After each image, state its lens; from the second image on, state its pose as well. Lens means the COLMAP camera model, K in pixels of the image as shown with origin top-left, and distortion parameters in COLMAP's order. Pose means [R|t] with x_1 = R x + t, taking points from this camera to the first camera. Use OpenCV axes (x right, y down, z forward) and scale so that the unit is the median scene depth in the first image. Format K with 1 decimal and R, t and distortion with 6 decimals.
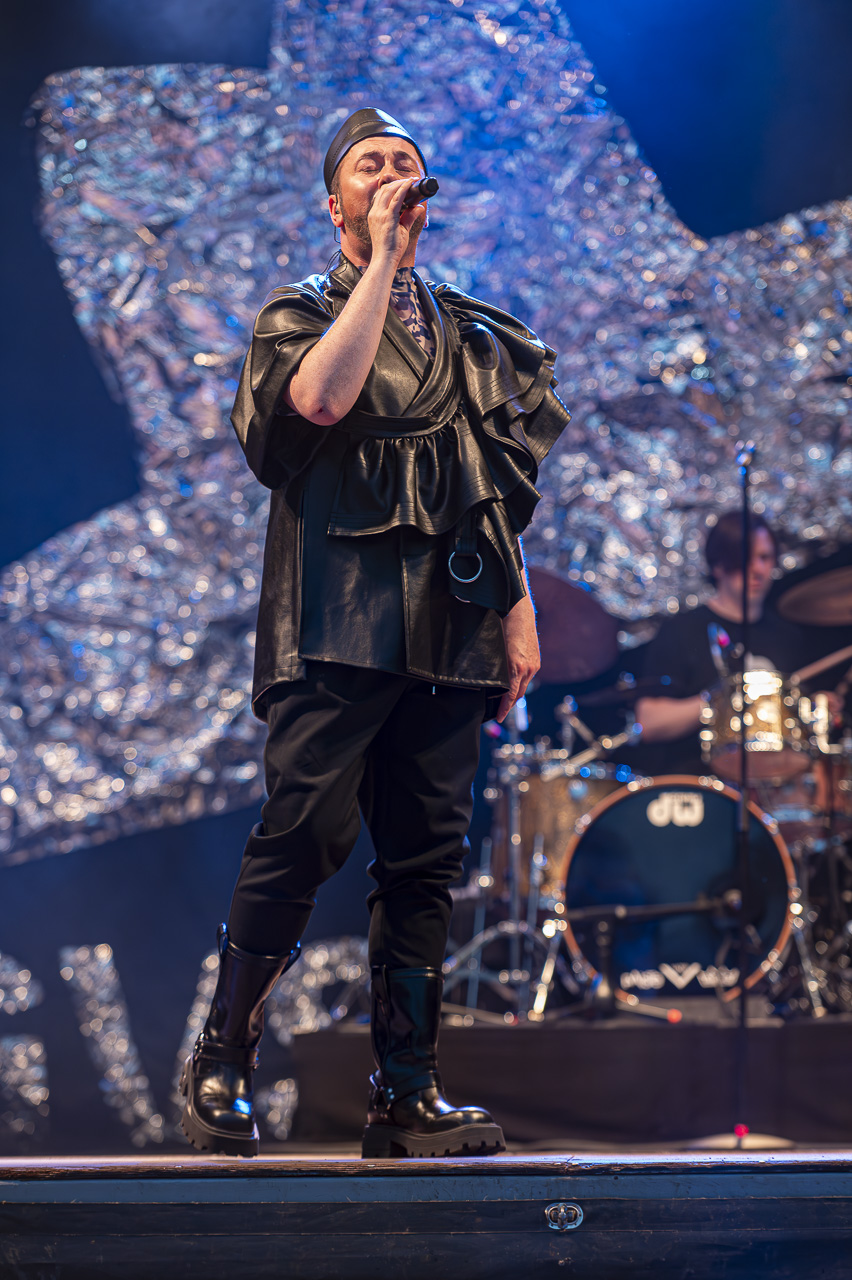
lens RADIAL K [[5306.0, 0, 431.0], [0, 5306.0, 638.6], [0, 0, 1]] dist [-0.156635, 0.000000]
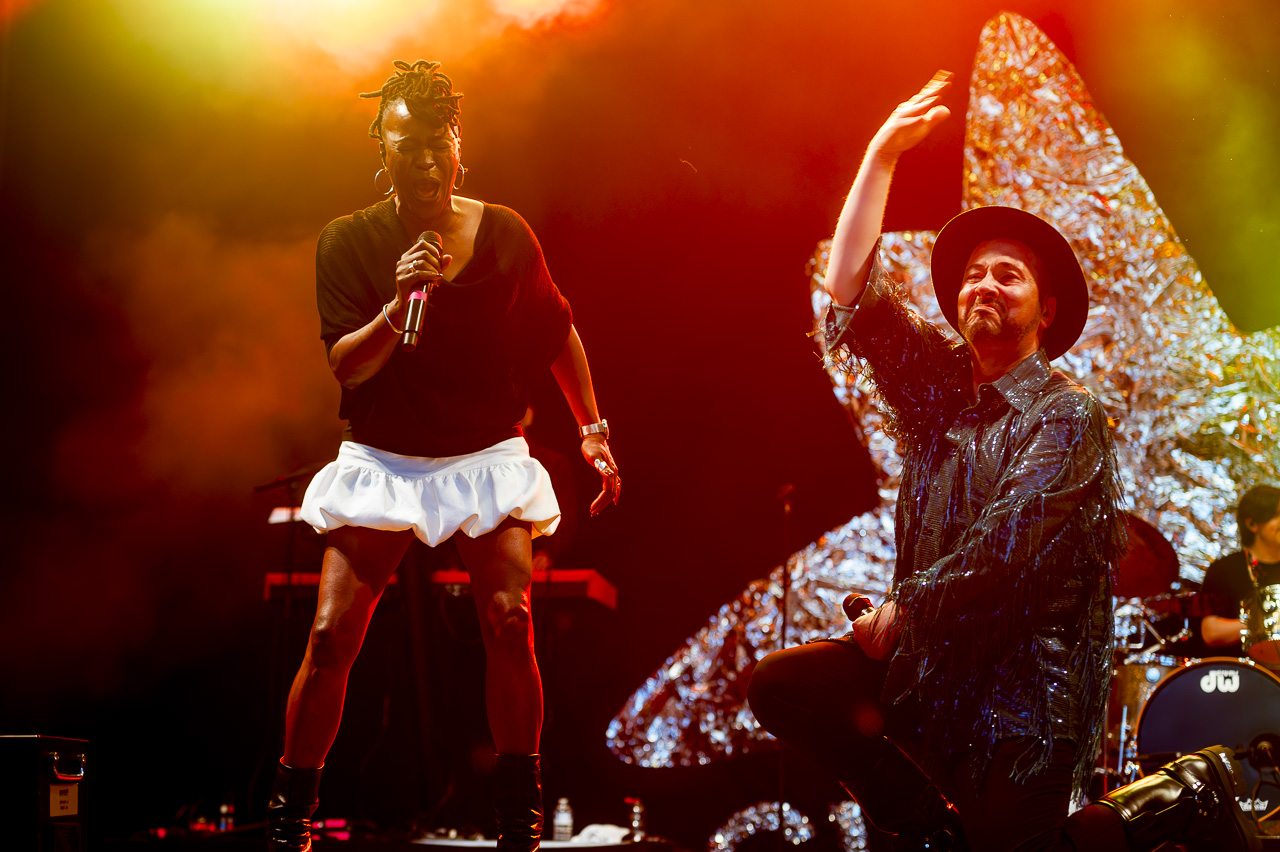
lens RADIAL K [[2493.6, 0, 648.6], [0, 2493.6, 449.6], [0, 0, 1]] dist [-0.103010, 0.000000]
pose [[0.979717, -0.018691, -0.199514, 0.024796], [-0.002273, 0.994540, -0.104329, 0.032268], [0.200374, 0.102666, 0.974325, 0.280301]]
